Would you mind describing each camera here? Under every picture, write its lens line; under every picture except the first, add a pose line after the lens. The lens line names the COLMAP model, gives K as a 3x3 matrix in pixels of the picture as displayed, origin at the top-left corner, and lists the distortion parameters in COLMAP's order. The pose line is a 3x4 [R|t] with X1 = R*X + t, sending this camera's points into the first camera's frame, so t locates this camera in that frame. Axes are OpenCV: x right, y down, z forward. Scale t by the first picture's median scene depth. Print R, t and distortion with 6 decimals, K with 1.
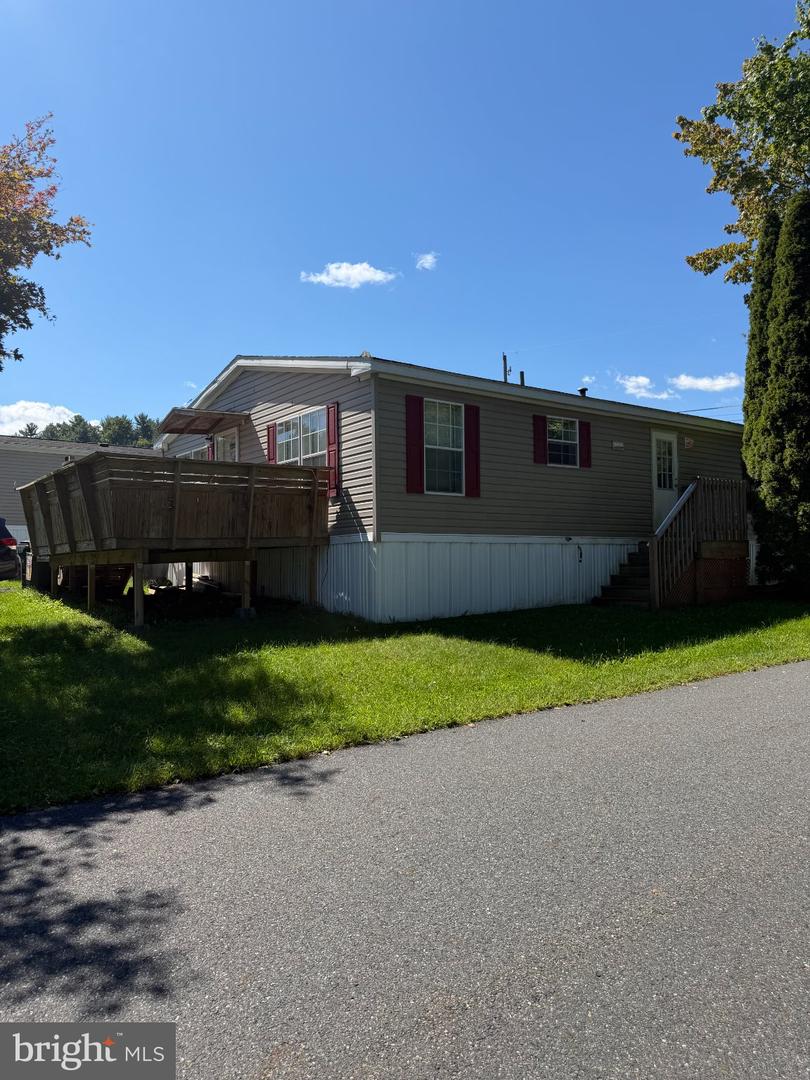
lens RADIAL K [[756.4, 0, 411.9], [0, 756.4, 531.2], [0, 0, 1]] dist [0.041401, -0.048806]
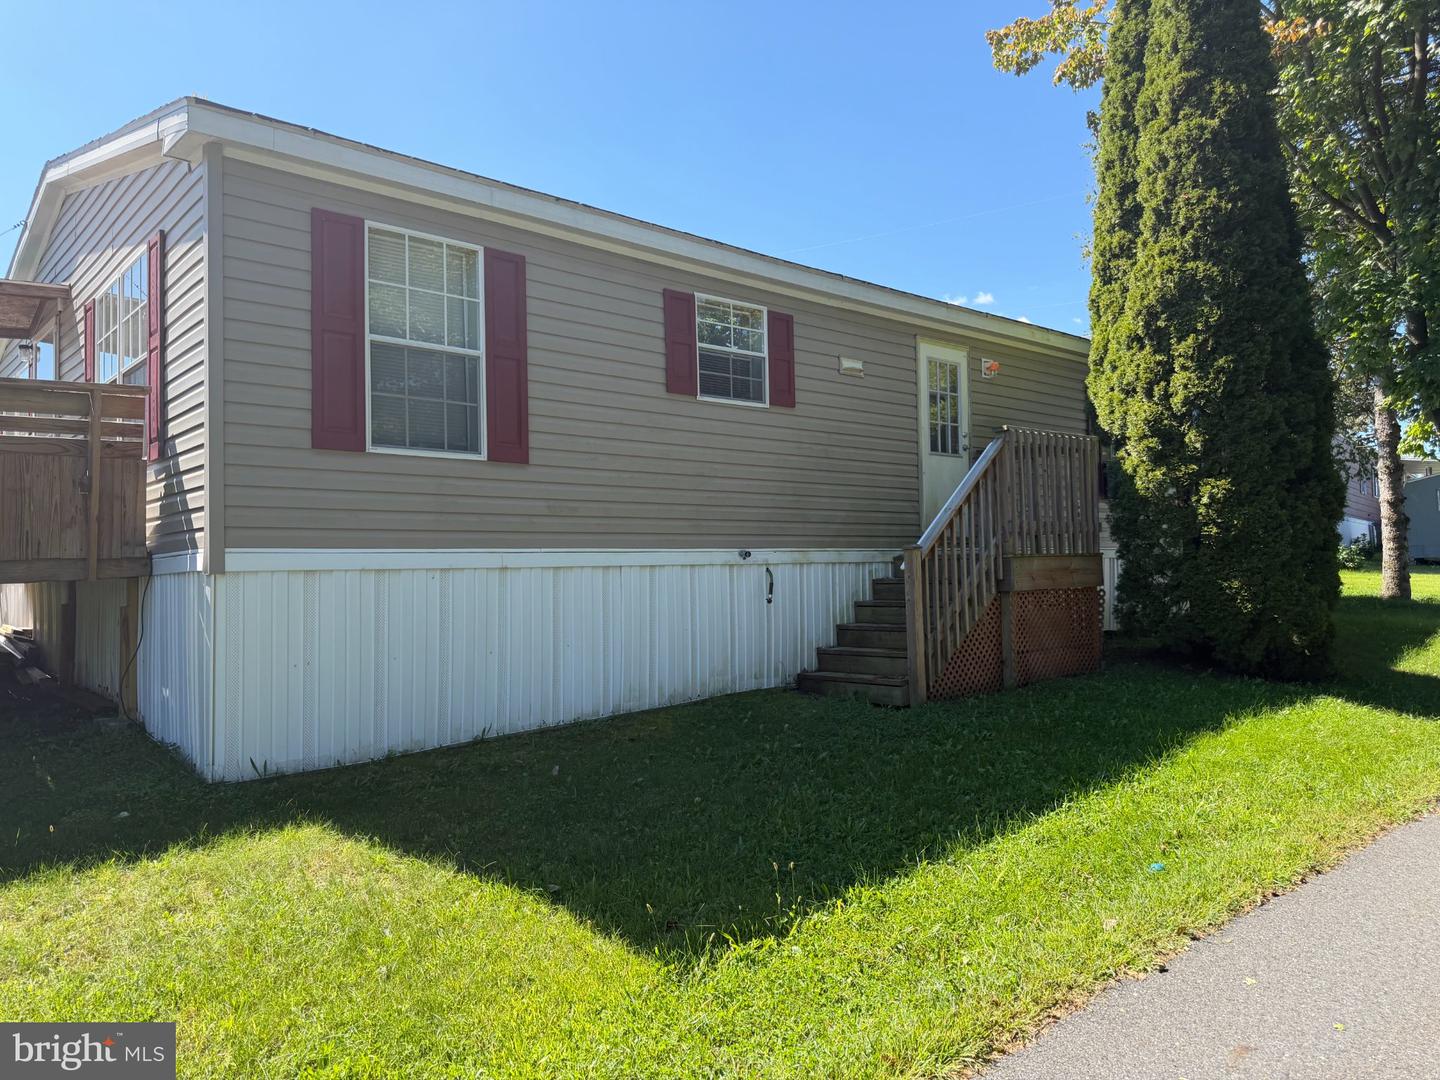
lens RADIAL K [[1008.6, 0, 727.6], [0, 1008.6, 542.5], [0, 0, 1]] dist [0.041401, -0.048806]
pose [[0.996019, -0.004443, 0.089034, 0.136124], [0.003207, 0.999896, 0.014026, -0.006183], [-0.089087, -0.013684, 0.995930, 0.357273]]
